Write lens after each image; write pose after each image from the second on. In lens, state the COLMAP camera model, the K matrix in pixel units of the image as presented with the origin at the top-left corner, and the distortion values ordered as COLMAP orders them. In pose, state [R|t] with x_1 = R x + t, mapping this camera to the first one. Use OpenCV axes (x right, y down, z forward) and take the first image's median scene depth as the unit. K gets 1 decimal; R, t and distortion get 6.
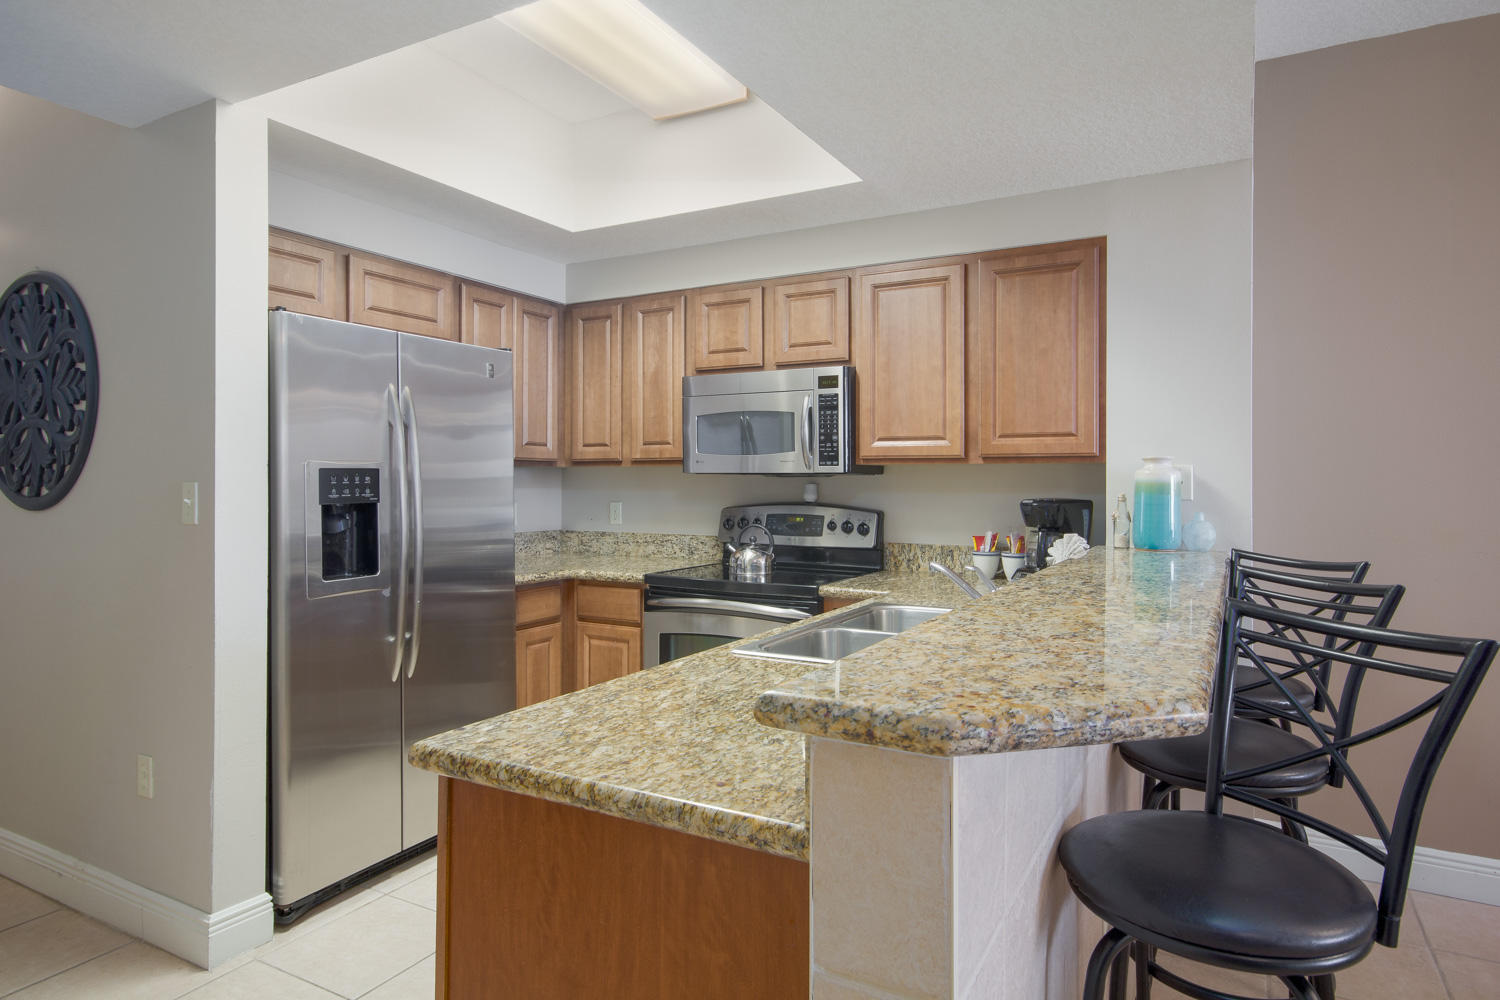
lens RADIAL K [[853.7, 0, 778.5], [0, 853.7, 479.6], [0, 0, 1]] dist [-0.002082, -0.000527]
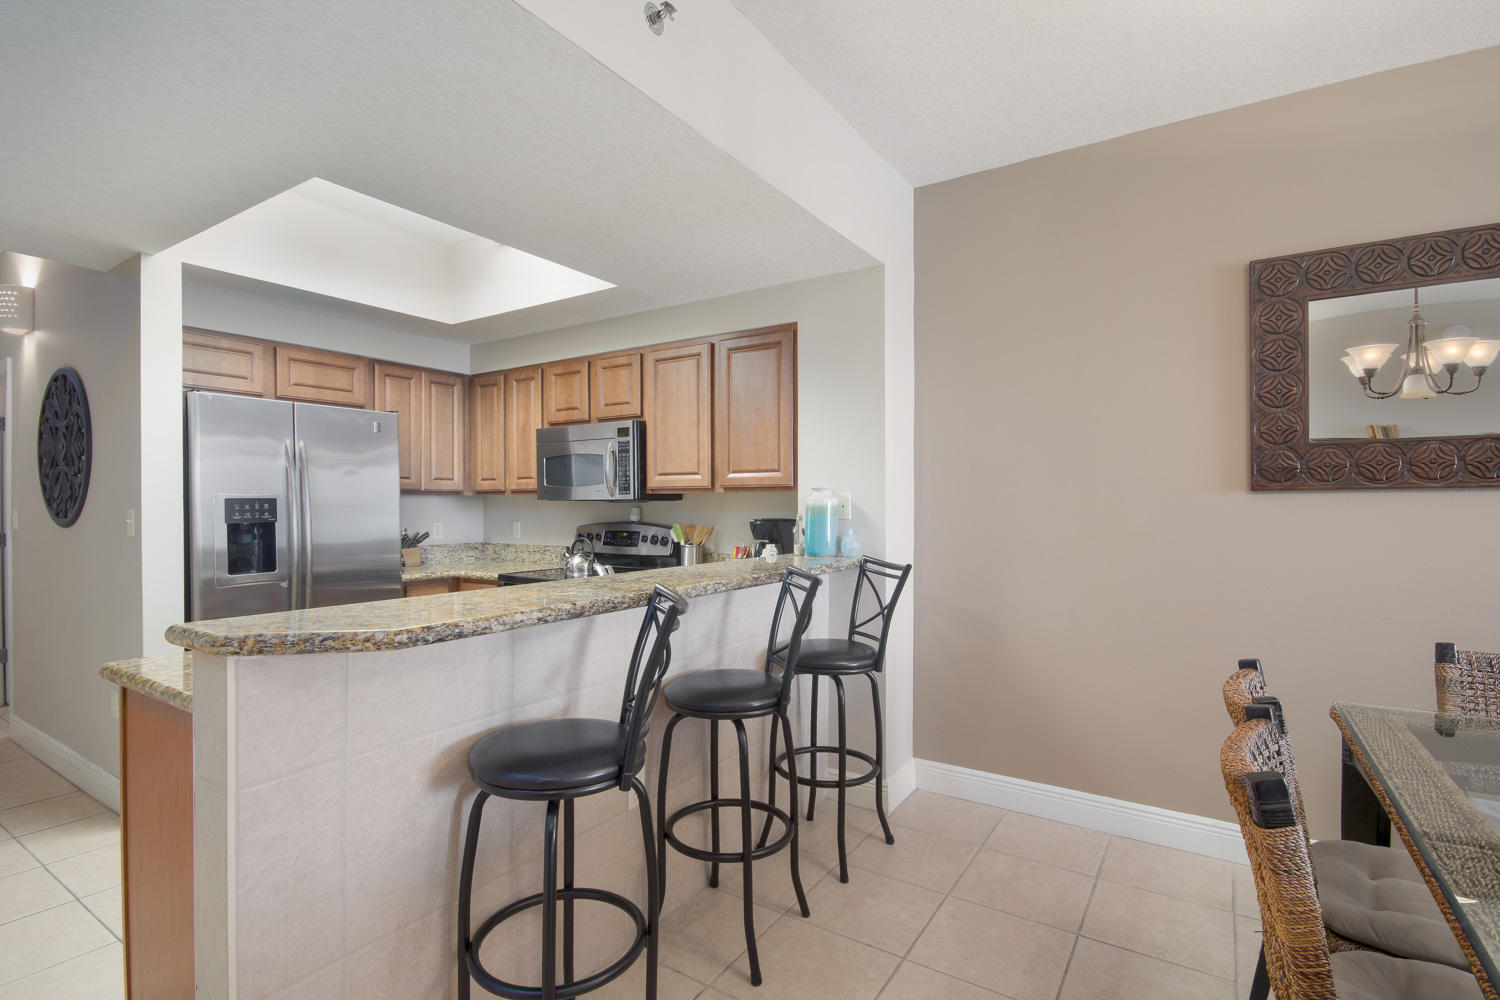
lens RADIAL K [[717.2, 0, 746.2], [0, 717.2, 505.7], [0, 0, 1]] dist [0.022590, -0.019947]
pose [[0.995400, -0.003557, -0.095743, 0.355825], [0.003949, 0.999985, 0.003910, -0.001849], [0.095728, -0.004270, 0.995398, -0.110326]]
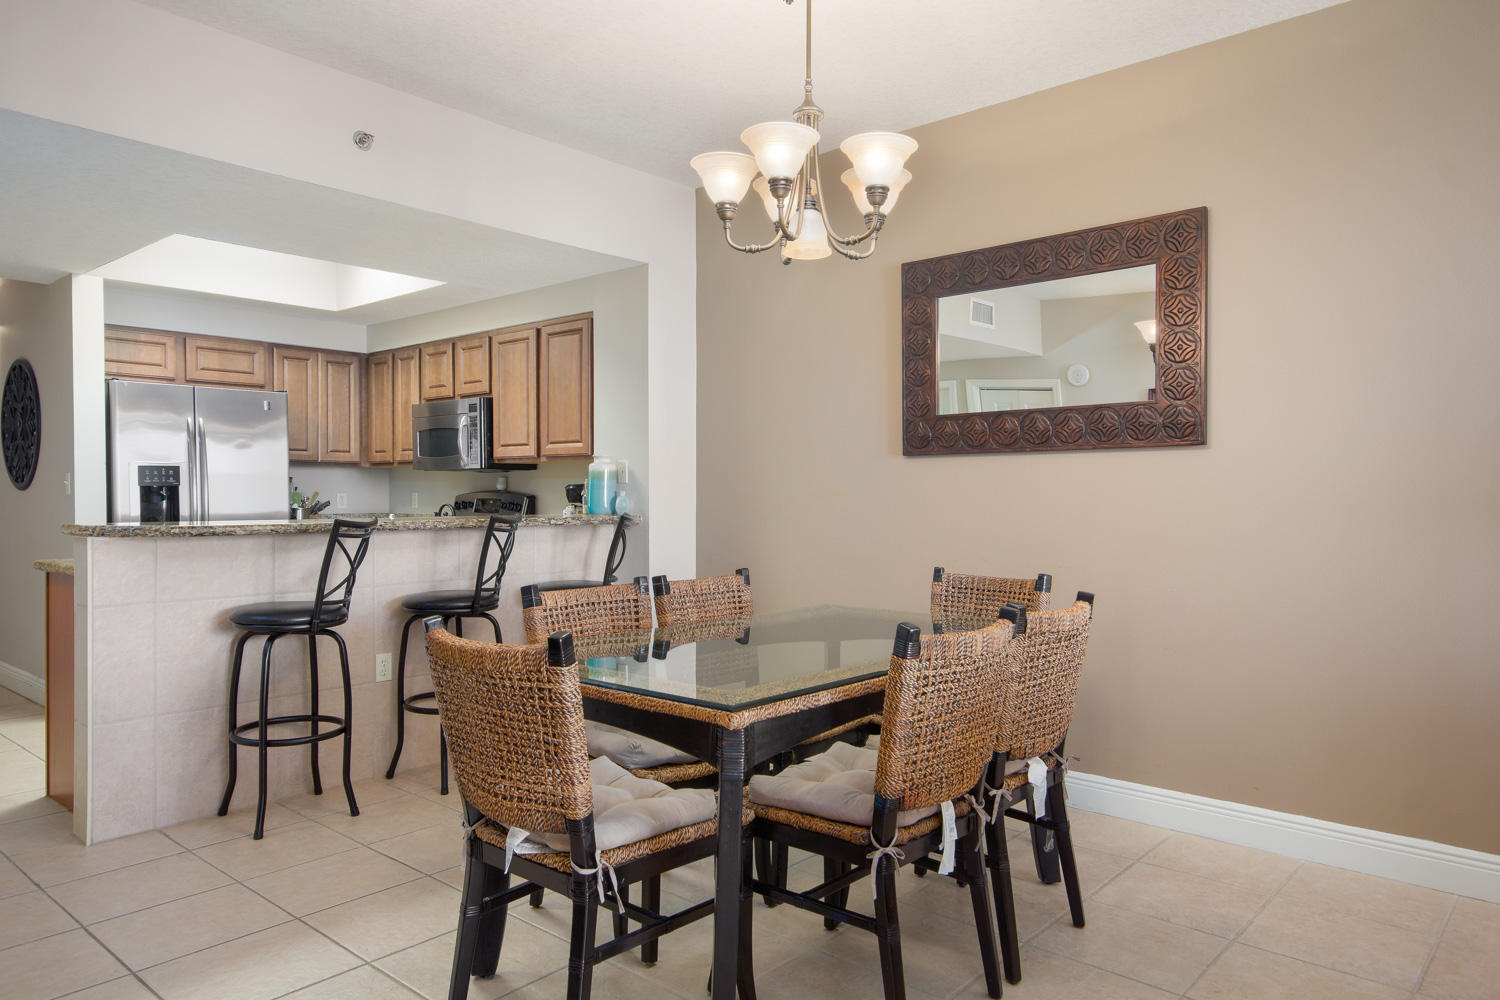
lens RADIAL K [[980.5, 0, 751.4], [0, 980.5, 506.7], [0, 0, 1]] dist [0.008745, -0.000191]
pose [[0.974268, 0.002520, -0.225381, 0.914165], [0.001085, 0.999873, 0.015871, 0.032125], [0.225392, -0.015708, 0.974142, -0.566002]]
